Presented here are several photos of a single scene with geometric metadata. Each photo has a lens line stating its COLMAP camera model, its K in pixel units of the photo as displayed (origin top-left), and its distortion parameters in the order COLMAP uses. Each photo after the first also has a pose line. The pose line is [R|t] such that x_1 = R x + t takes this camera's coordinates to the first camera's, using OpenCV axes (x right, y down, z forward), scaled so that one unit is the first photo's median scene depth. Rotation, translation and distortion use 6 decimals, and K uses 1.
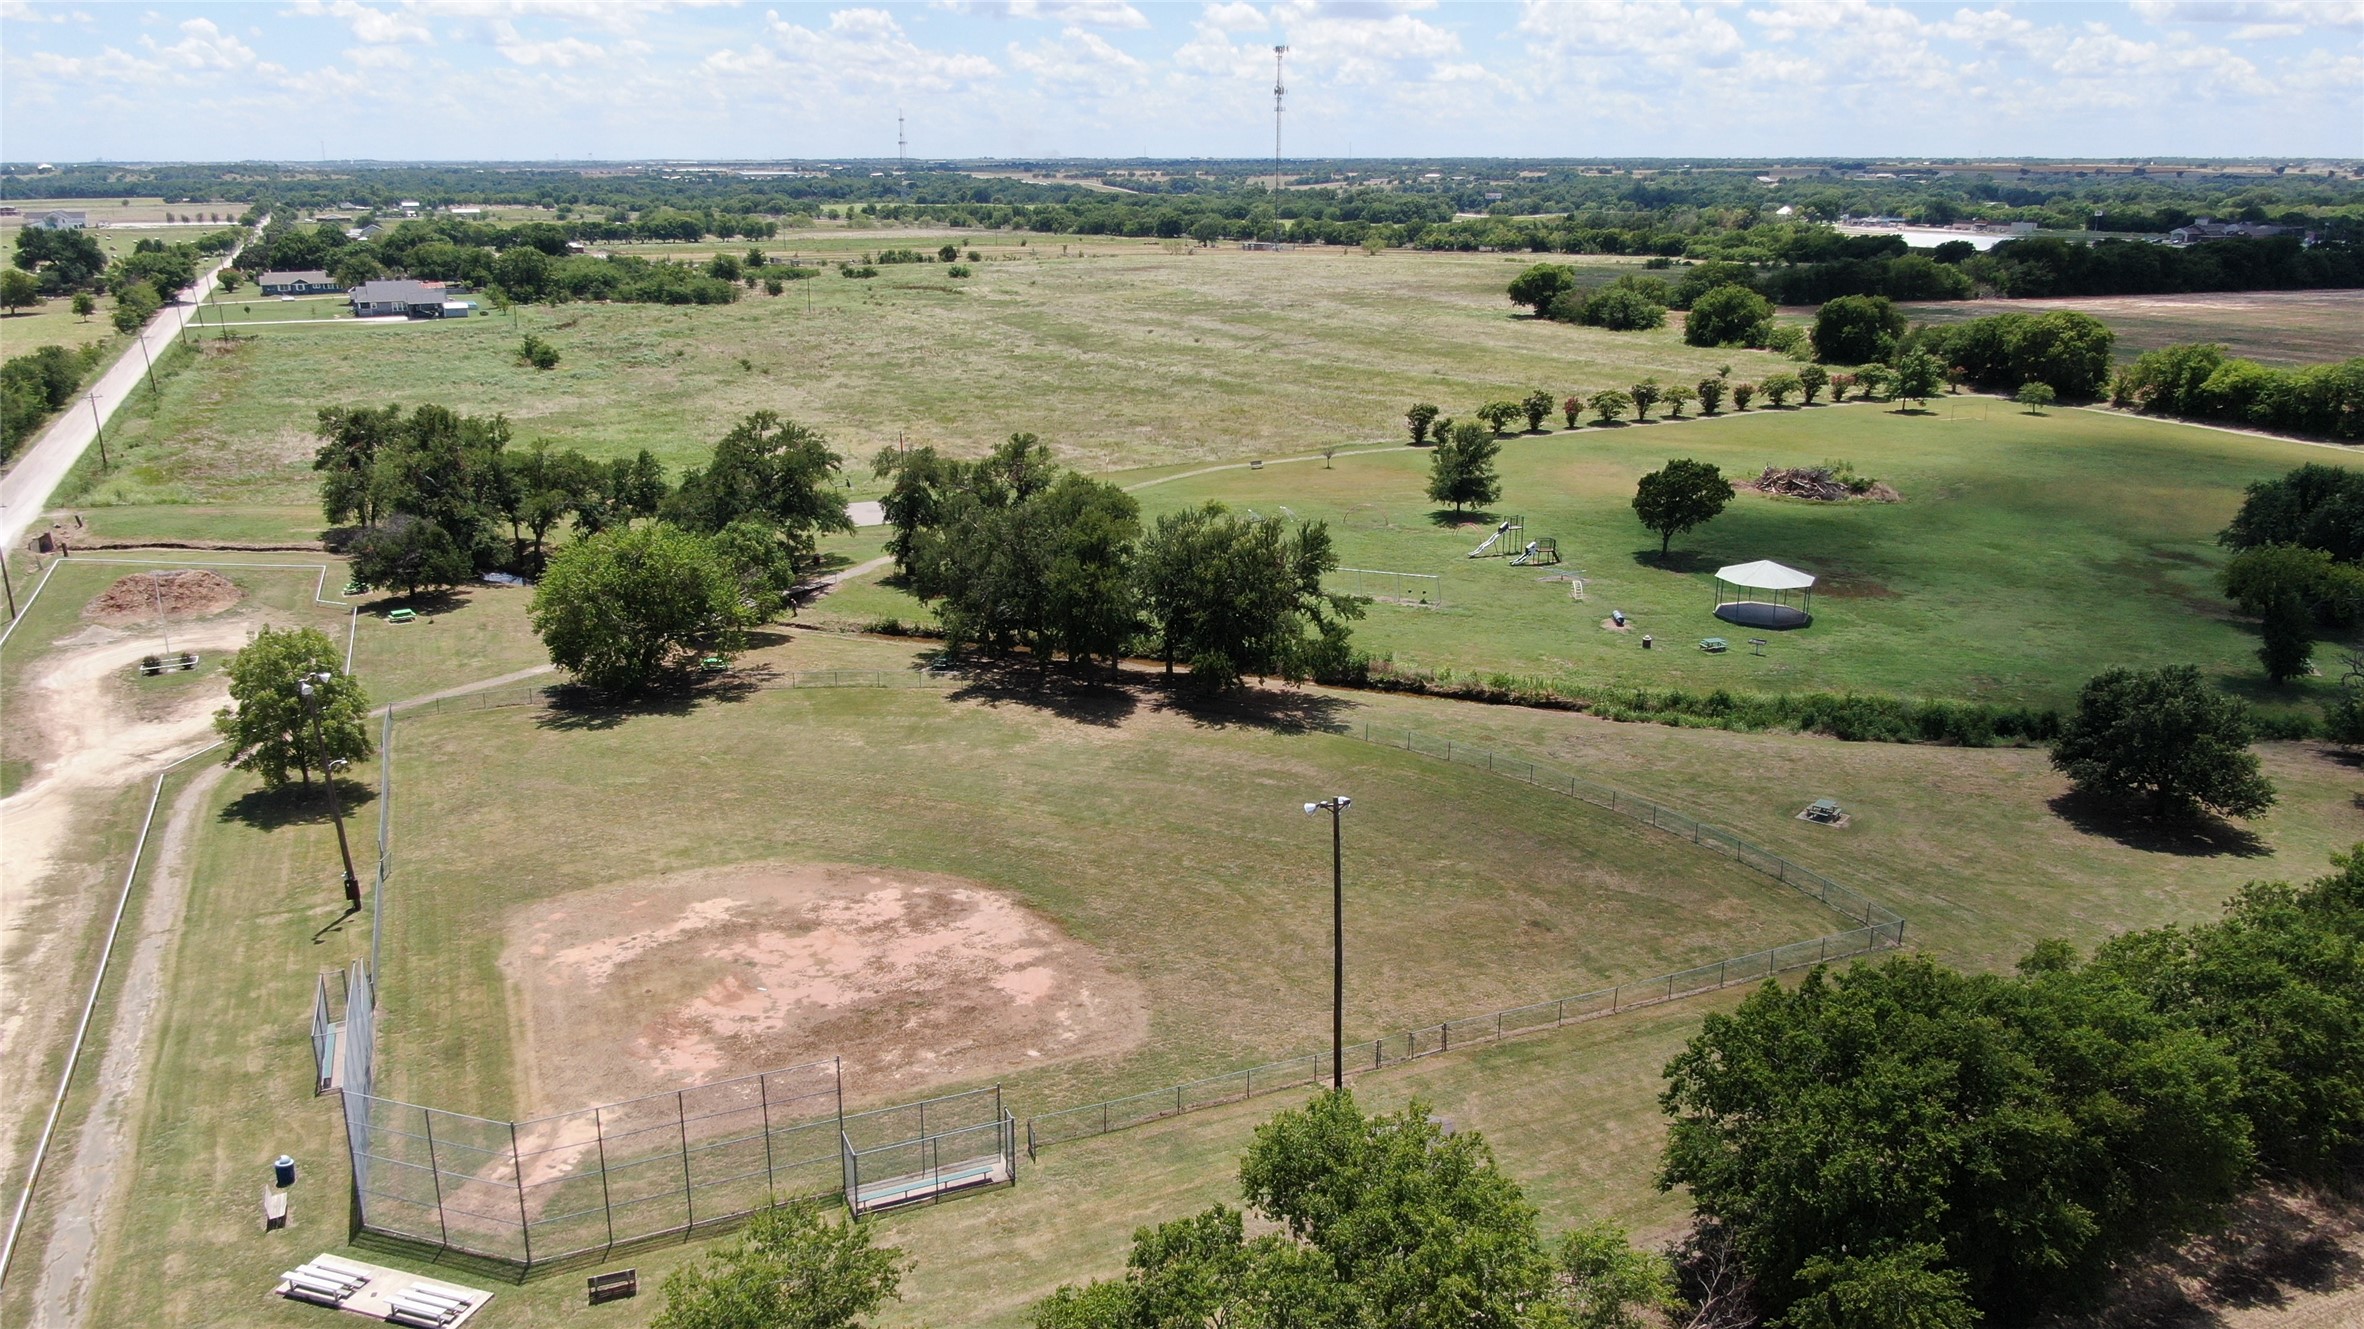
lens RADIAL K [[1713.2, 0, 1181.0], [0, 1713.2, 664.4], [0, 0, 1]] dist [-0.015731, 0.011502]
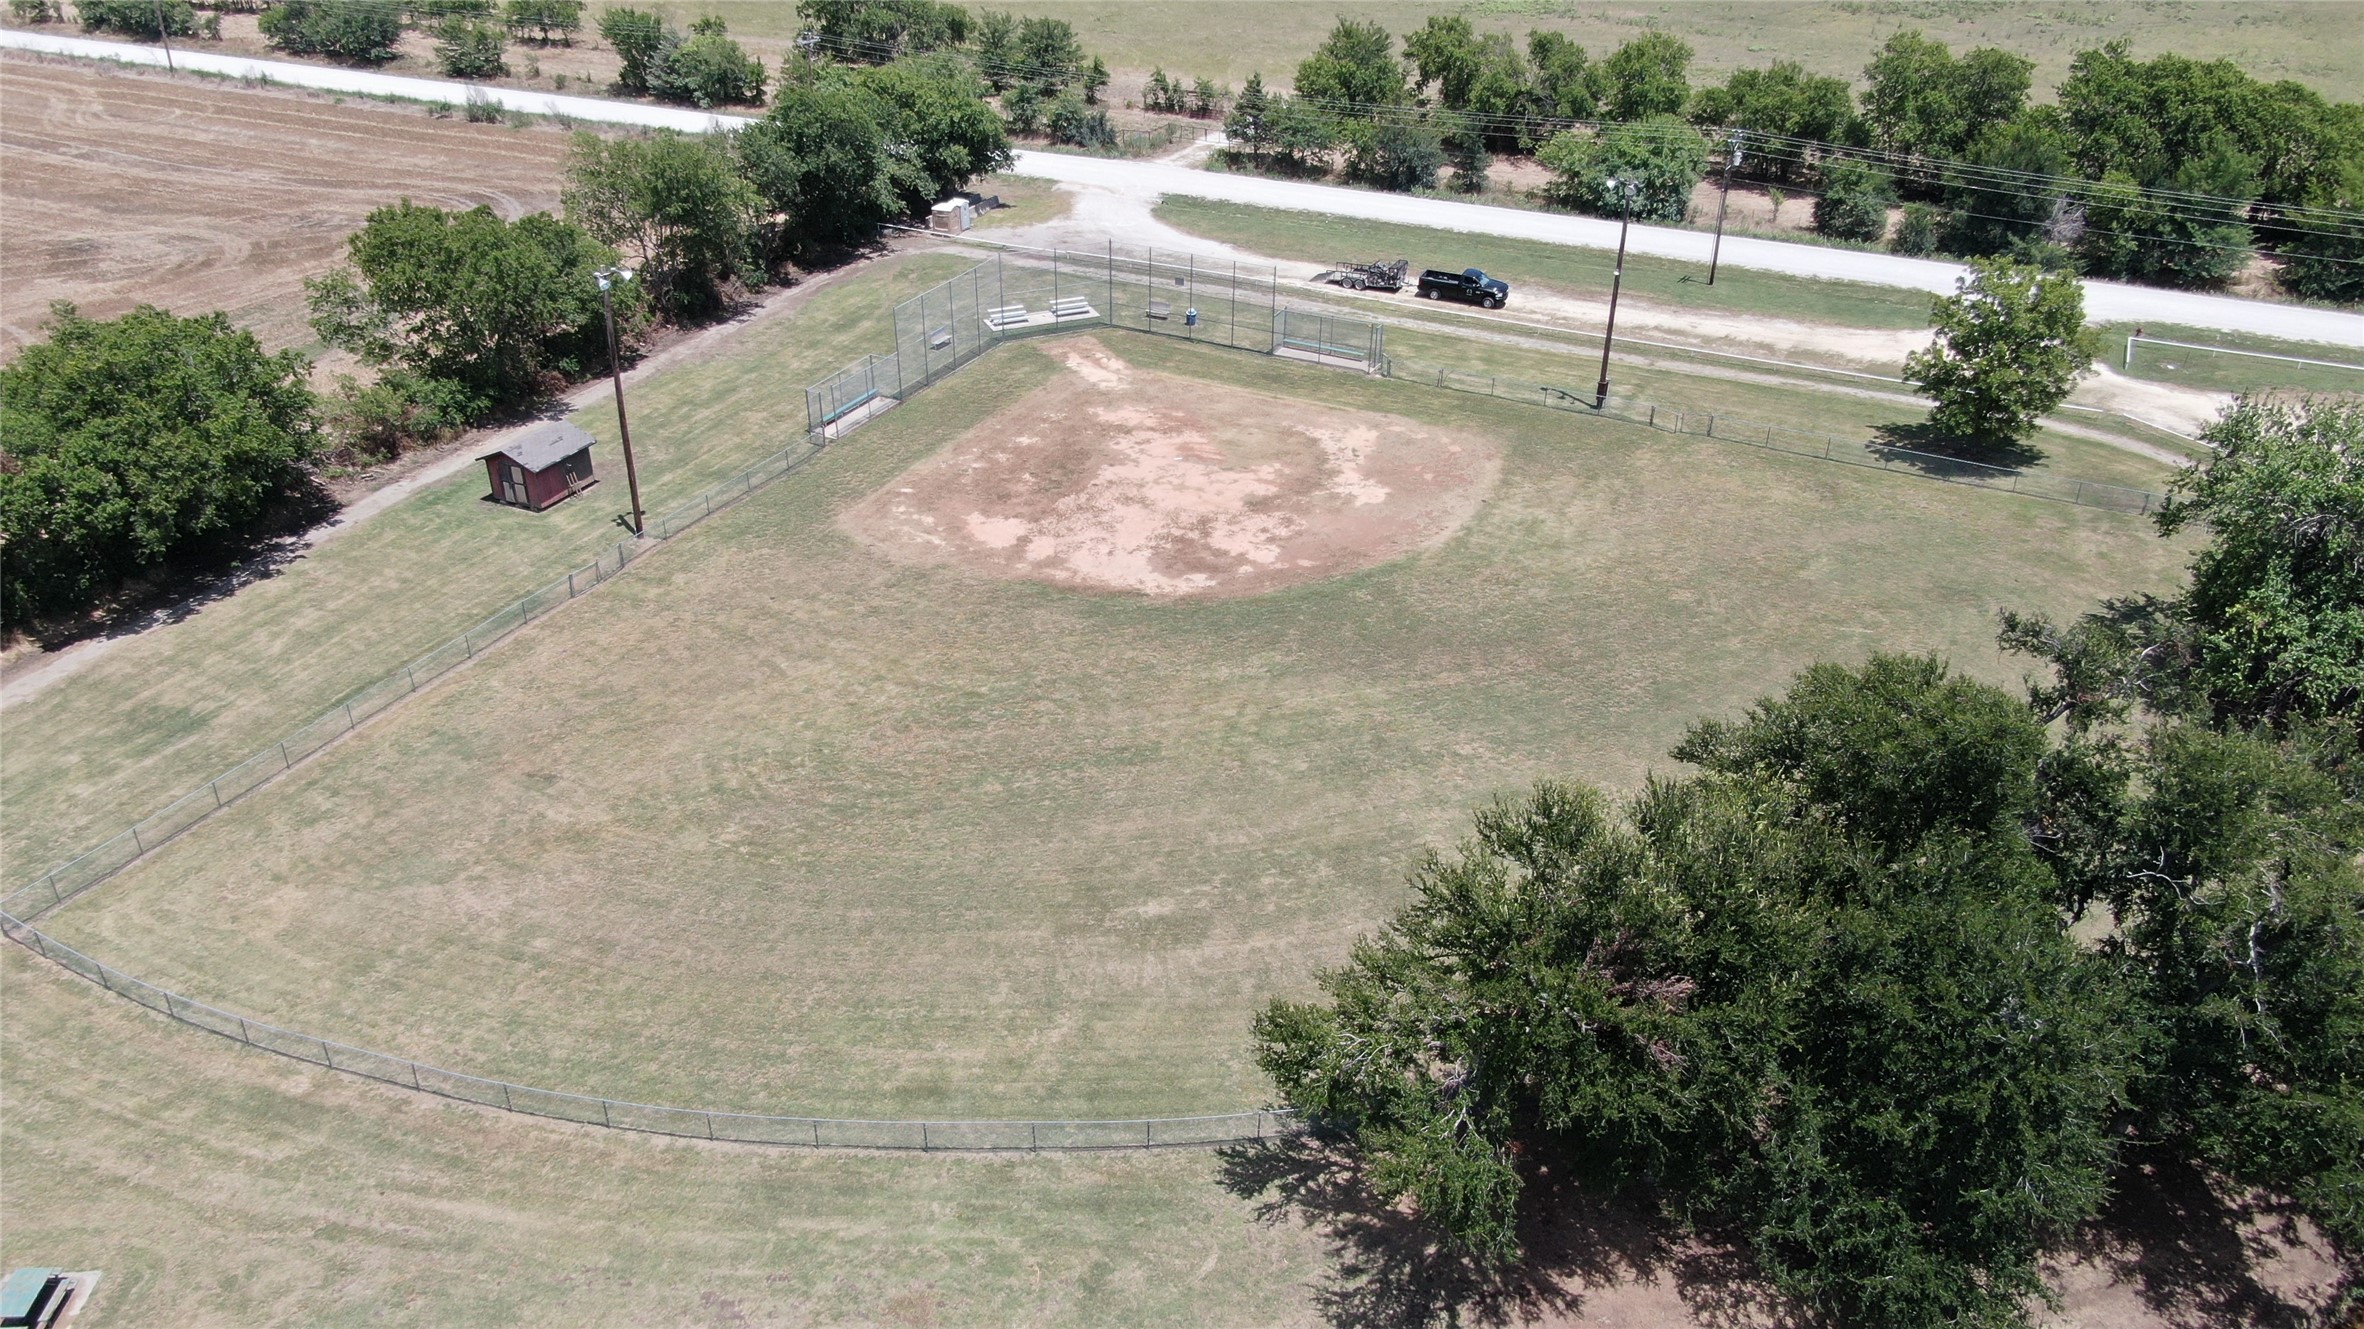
lens RADIAL K [[1713.2, 0, 1180.0], [0, 1713.2, 663.2], [0, 0, 1]] dist [-0.015731, 0.011502]
pose [[-0.759972, 0.329324, -0.560347, 0.399465], [-0.189993, 0.711912, 0.676080, -0.442281], [0.621567, 0.620264, -0.478464, 1.495262]]
